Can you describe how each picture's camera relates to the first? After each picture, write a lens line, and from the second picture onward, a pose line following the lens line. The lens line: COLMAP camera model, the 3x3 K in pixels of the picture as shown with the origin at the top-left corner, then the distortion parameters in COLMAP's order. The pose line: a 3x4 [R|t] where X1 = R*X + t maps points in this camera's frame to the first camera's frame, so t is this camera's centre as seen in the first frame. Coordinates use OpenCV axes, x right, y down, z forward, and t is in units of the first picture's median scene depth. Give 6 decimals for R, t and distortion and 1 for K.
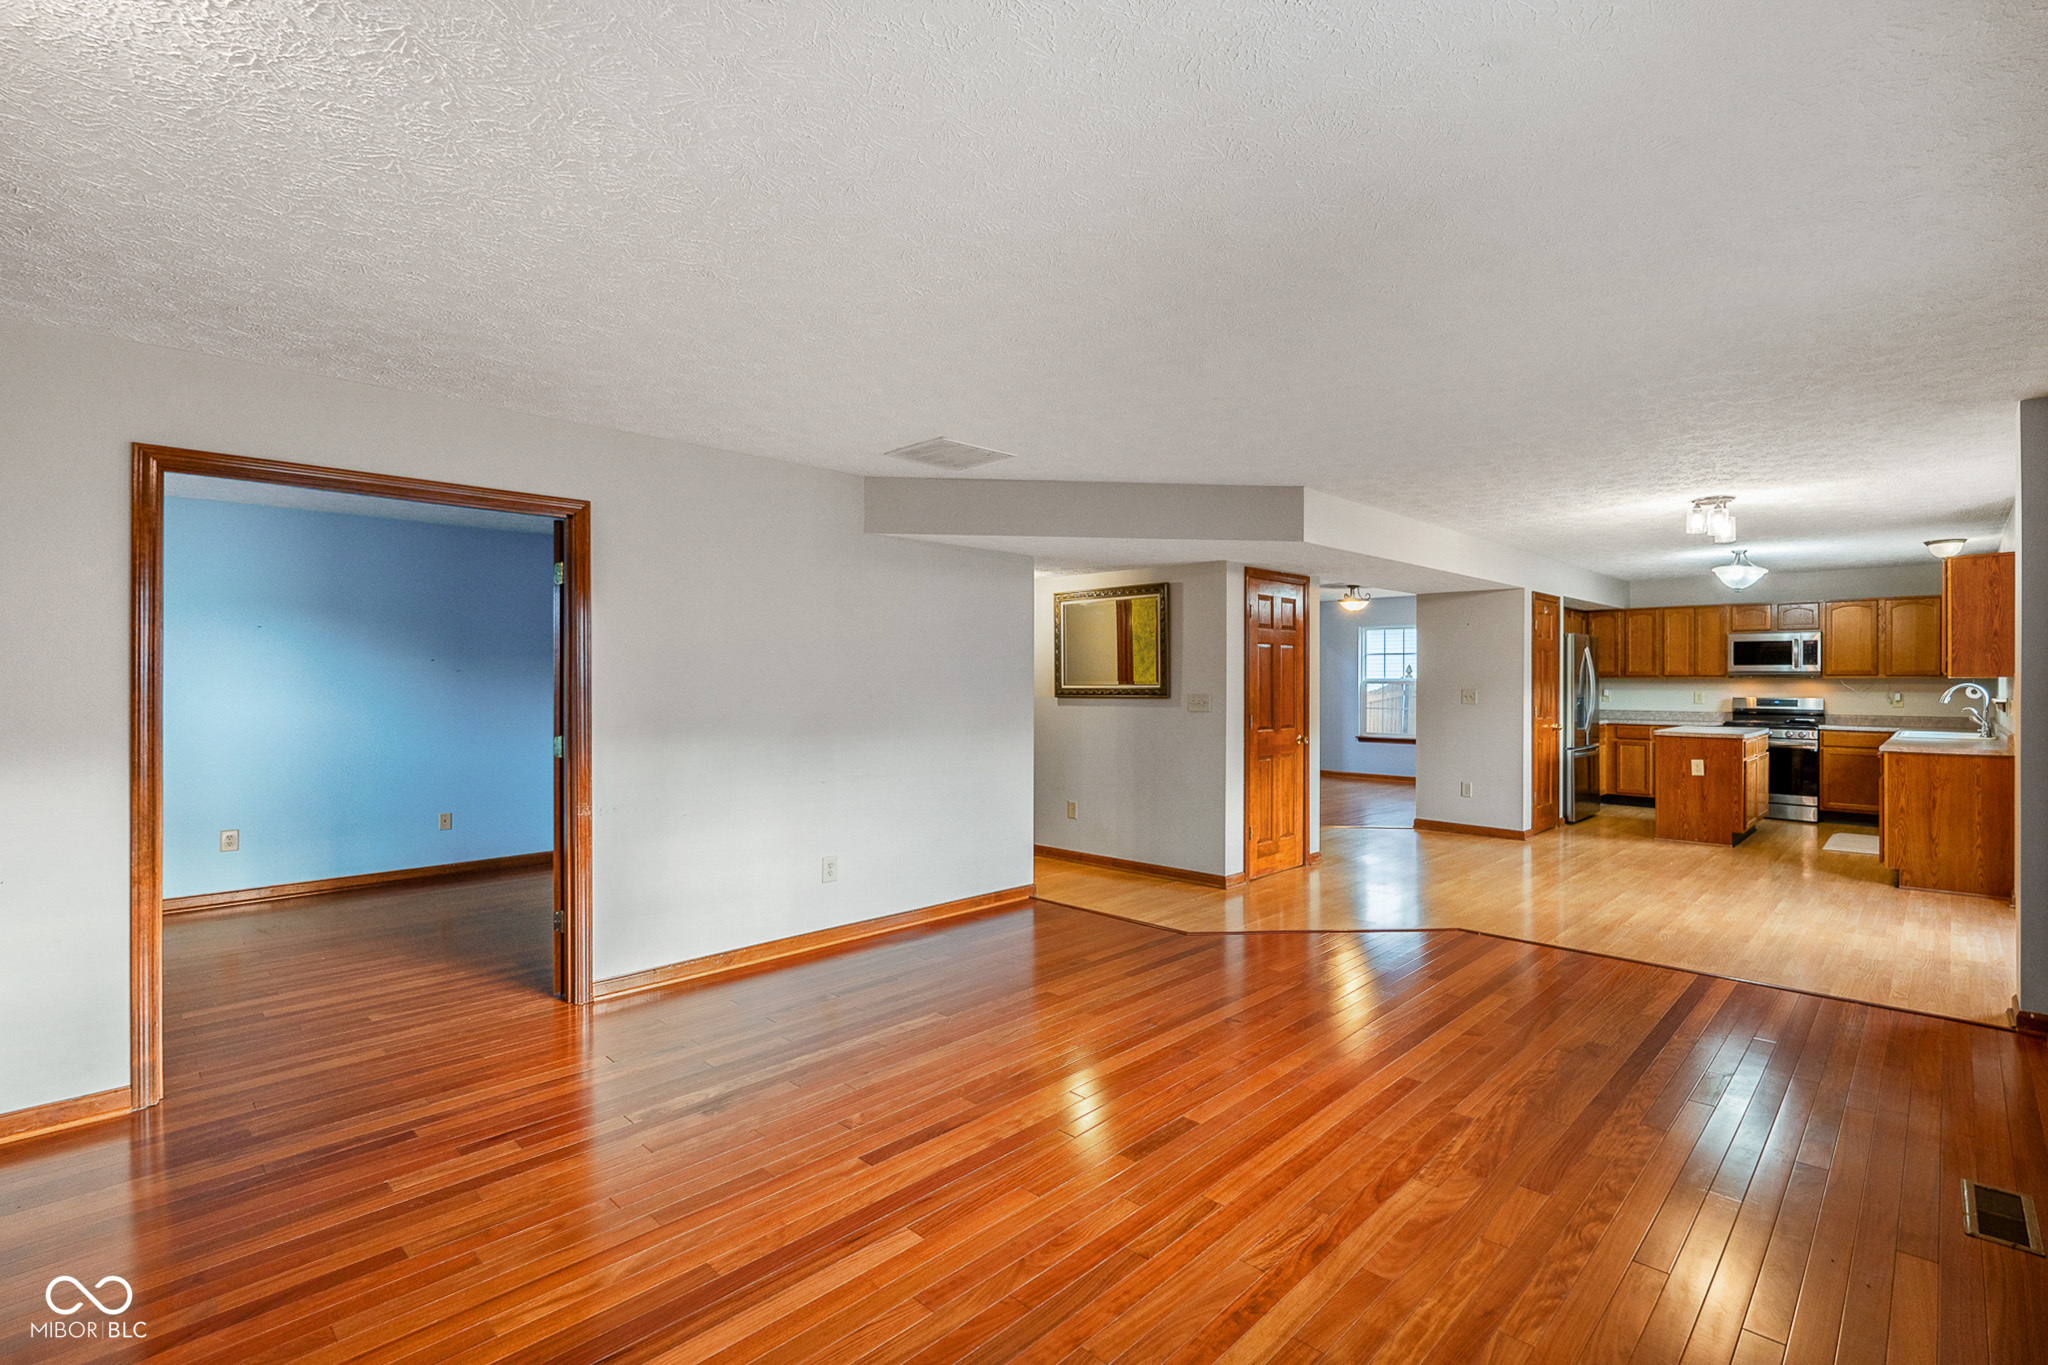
lens RADIAL K [[954.8, 0, 1087.9], [0, 954.8, 680.2], [0, 0, 1]] dist [0.003382, -0.001805]
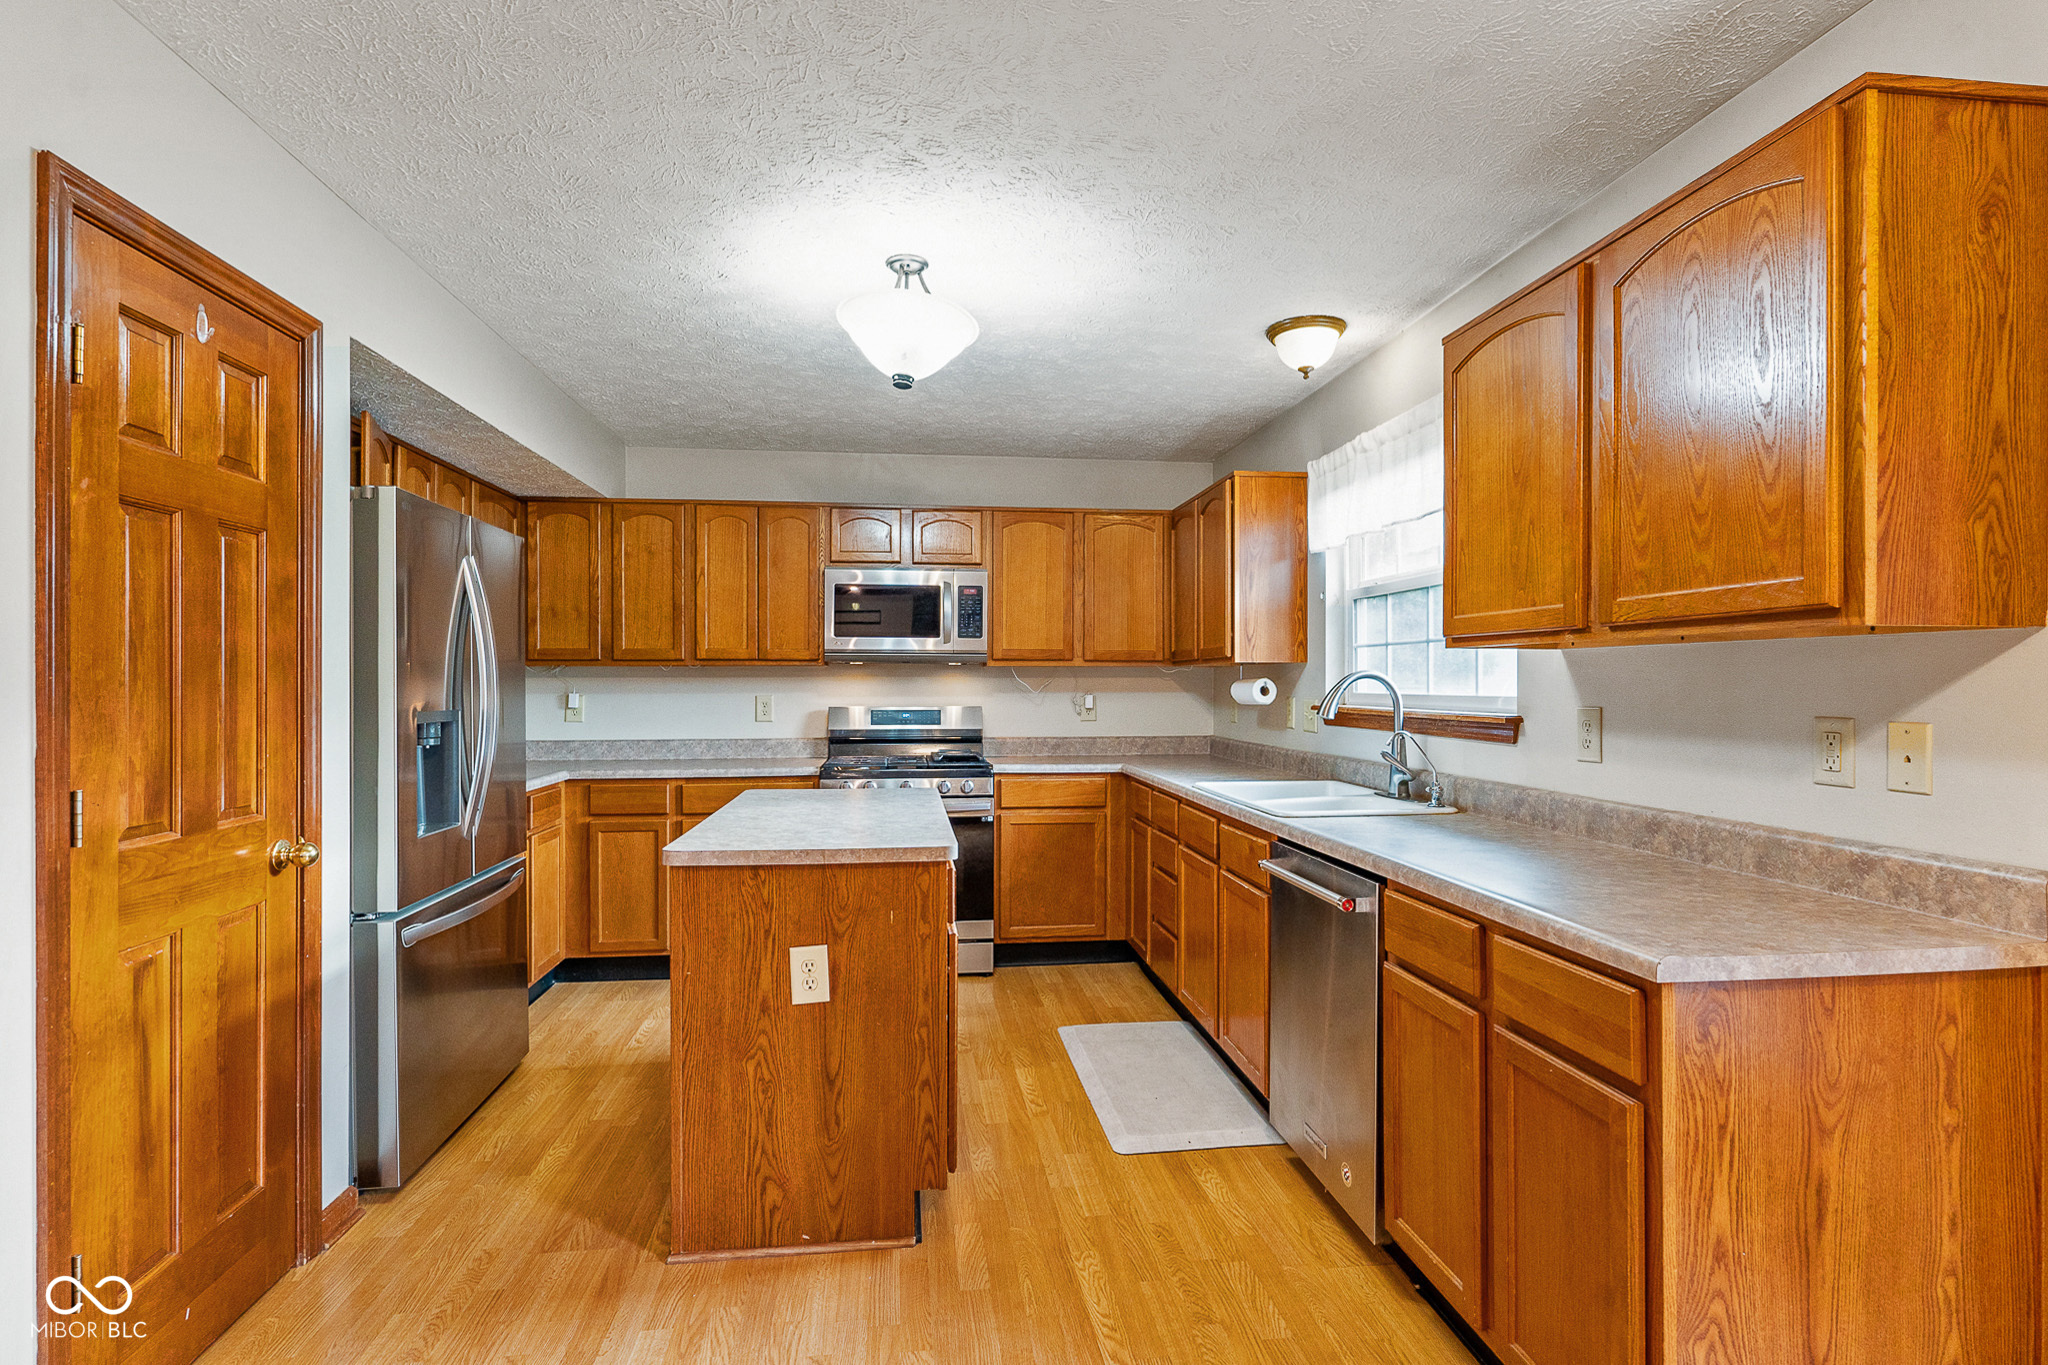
lens RADIAL K [[988.7, 0, 1030.4], [0, 988.7, 682.0], [0, 0, 1]] dist [-0.002552, 0.000826]
pose [[0.646581, -0.002291, 0.762842, 0.405282], [0.002993, 0.999995, 0.000467, 0.006175], [-0.762839, 0.001982, 0.646585, 0.672821]]
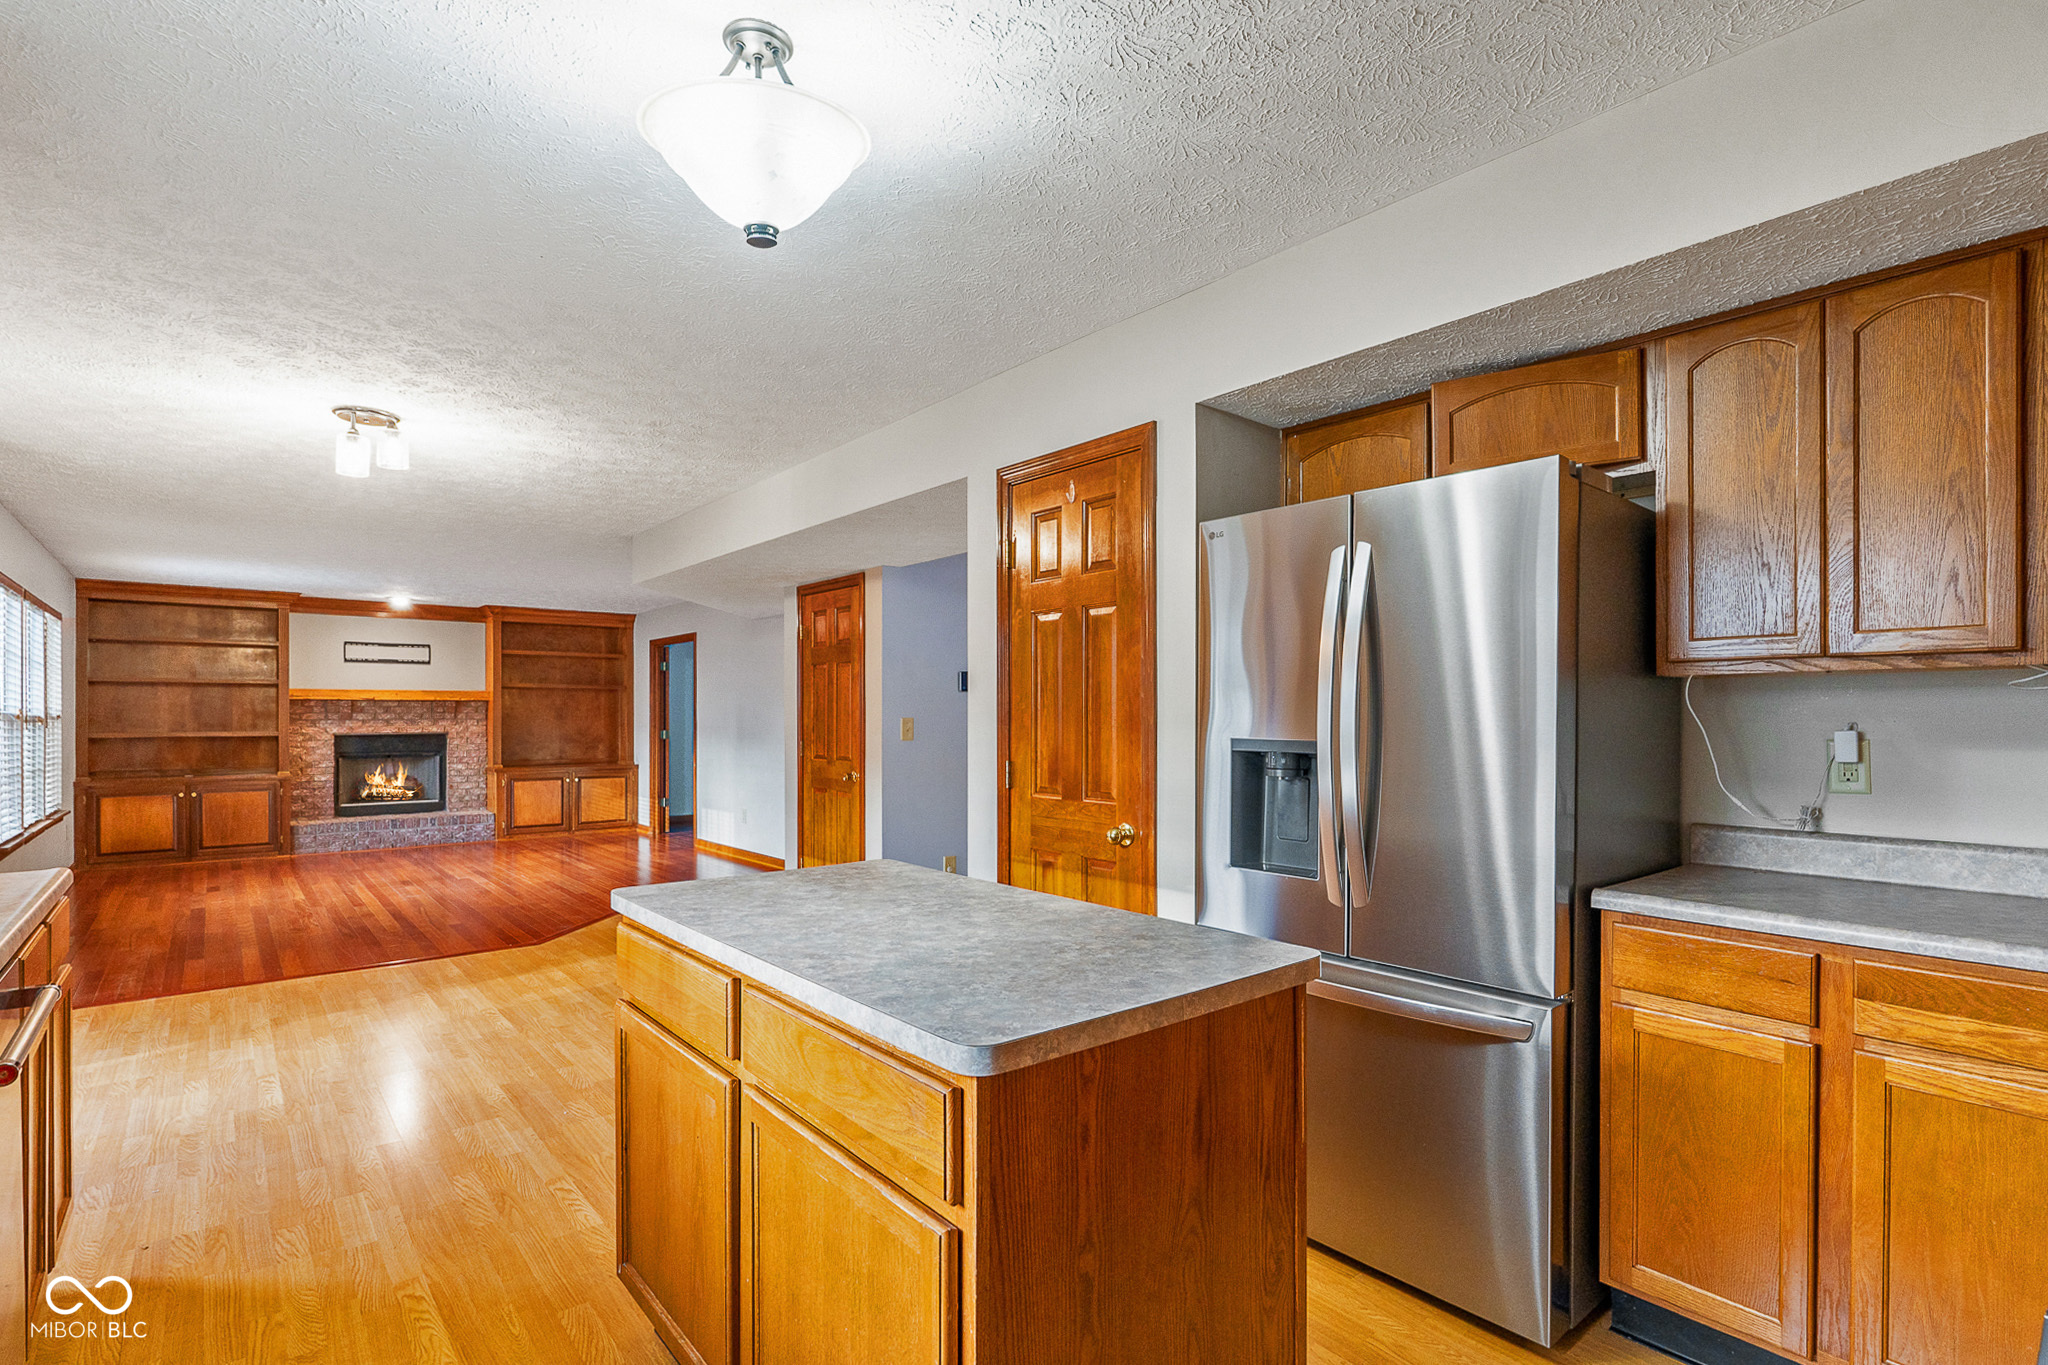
lens RADIAL K [[987.9, 0, 1053.8], [0, 987.9, 717.5], [0, 0, 1]] dist [-0.004949, -0.002989]
pose [[-0.128906, 0.000428, -0.991657, 0.794725], [-0.001110, 0.999999, 0.000576, 0.008469], [0.991656, 0.001175, -0.128905, 0.979843]]
